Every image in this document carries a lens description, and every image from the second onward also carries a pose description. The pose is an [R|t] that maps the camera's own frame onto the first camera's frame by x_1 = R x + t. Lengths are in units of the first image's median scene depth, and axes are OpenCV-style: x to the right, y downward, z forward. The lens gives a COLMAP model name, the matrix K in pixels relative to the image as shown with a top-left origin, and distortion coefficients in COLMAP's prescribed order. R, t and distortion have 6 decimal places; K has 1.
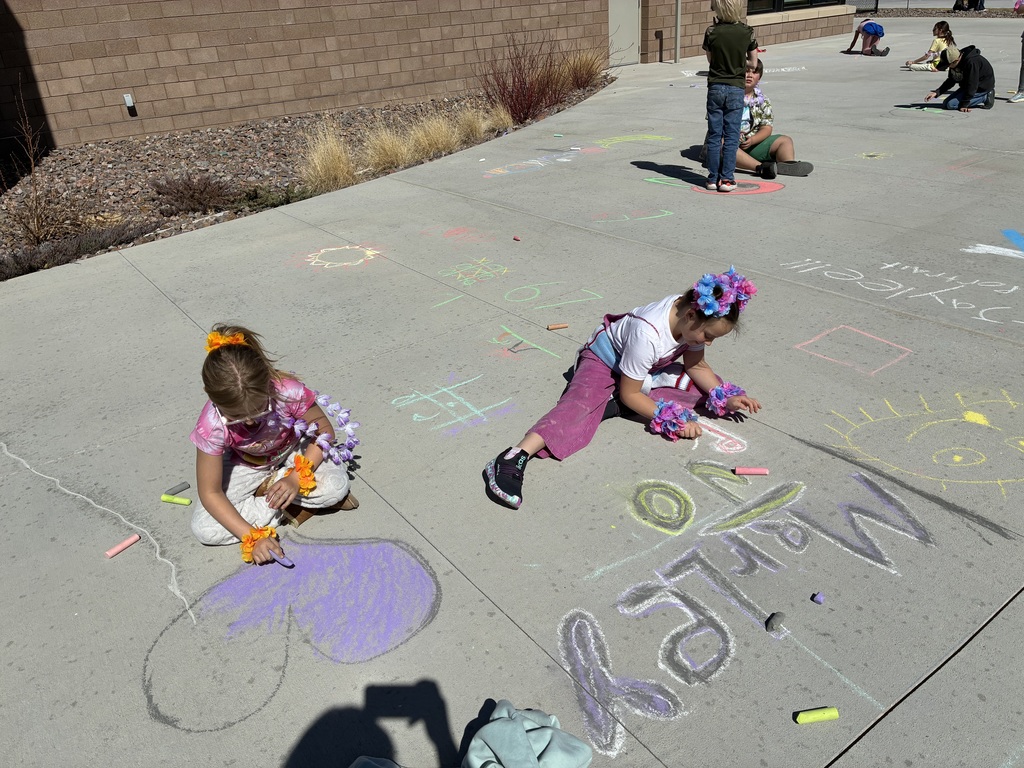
lens RADIAL K [[781.1, 0, 516.9], [0, 781.1, 408.5], [0, 0, 1]] dist [0.046377, -0.069751]
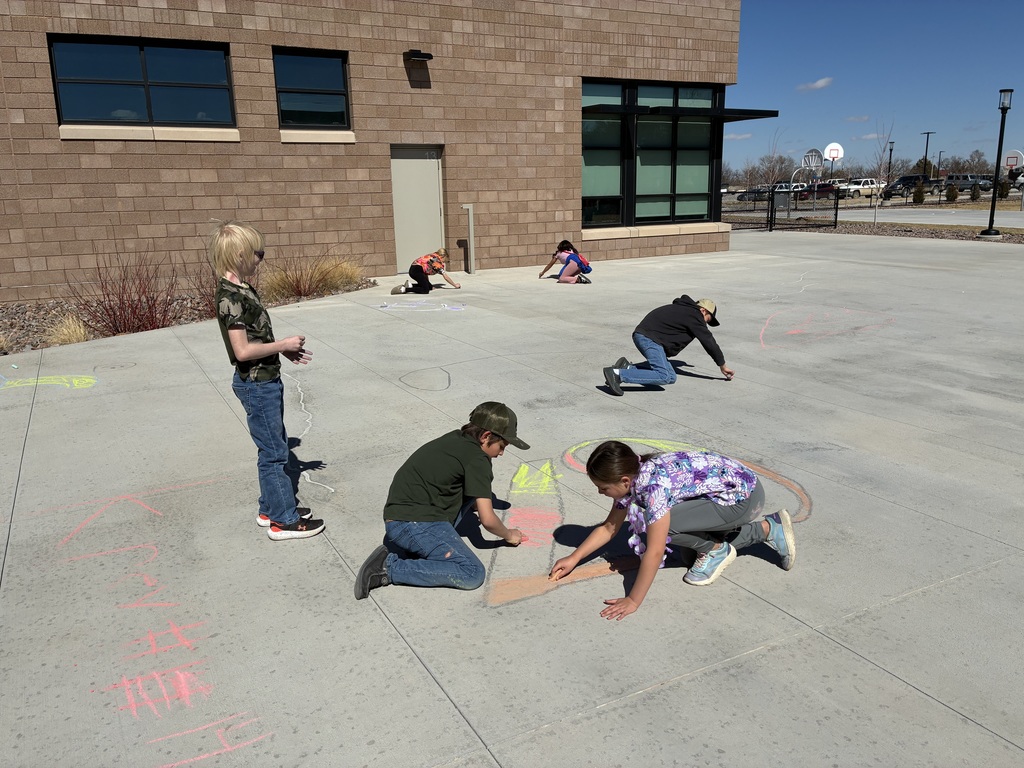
lens RADIAL K [[781.1, 0, 513.5], [0, 781.1, 378.4], [0, 0, 1]] dist [0.046377, -0.069751]
pose [[0.988165, 0.082160, -0.129535, 0.476505], [-0.110601, 0.966757, -0.230539, -0.154902], [0.106288, 0.242137, 0.964403, 0.214415]]
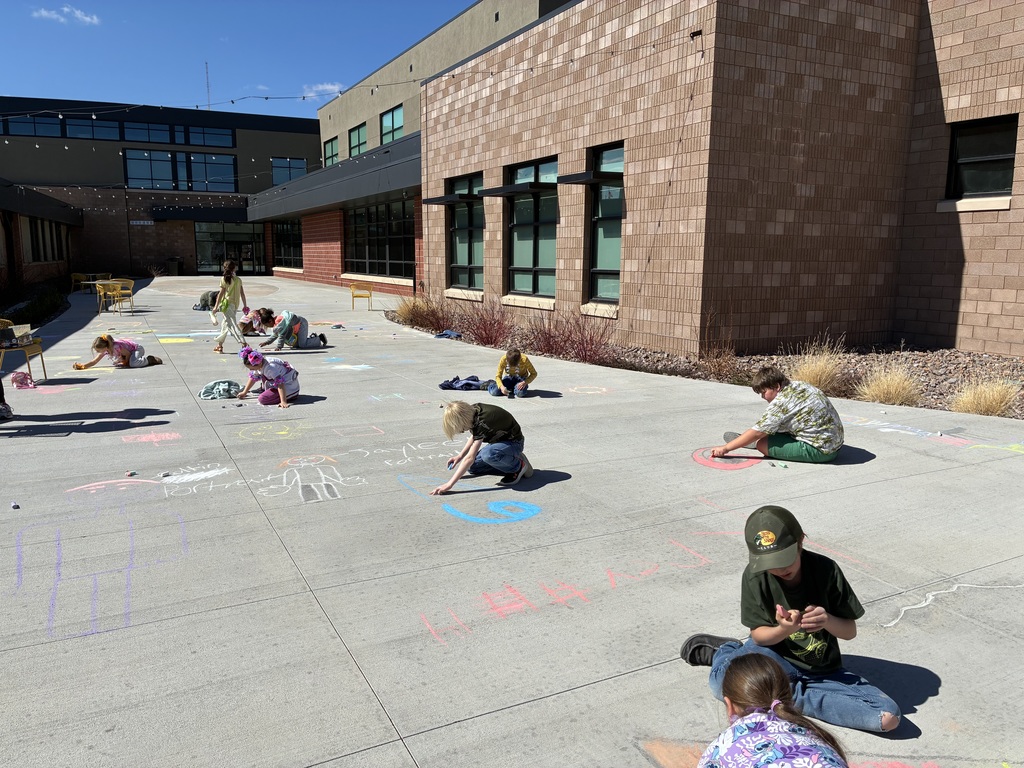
lens RADIAL K [[781.1, 0, 510.0], [0, 781.1, 390.2], [0, 0, 1]] dist [0.046377, -0.069751]
pose [[-0.155339, 0.224874, -0.961926, 0.645714], [-0.451909, 0.849707, 0.271617, -0.253044], [0.878435, 0.476896, -0.030370, 0.377686]]
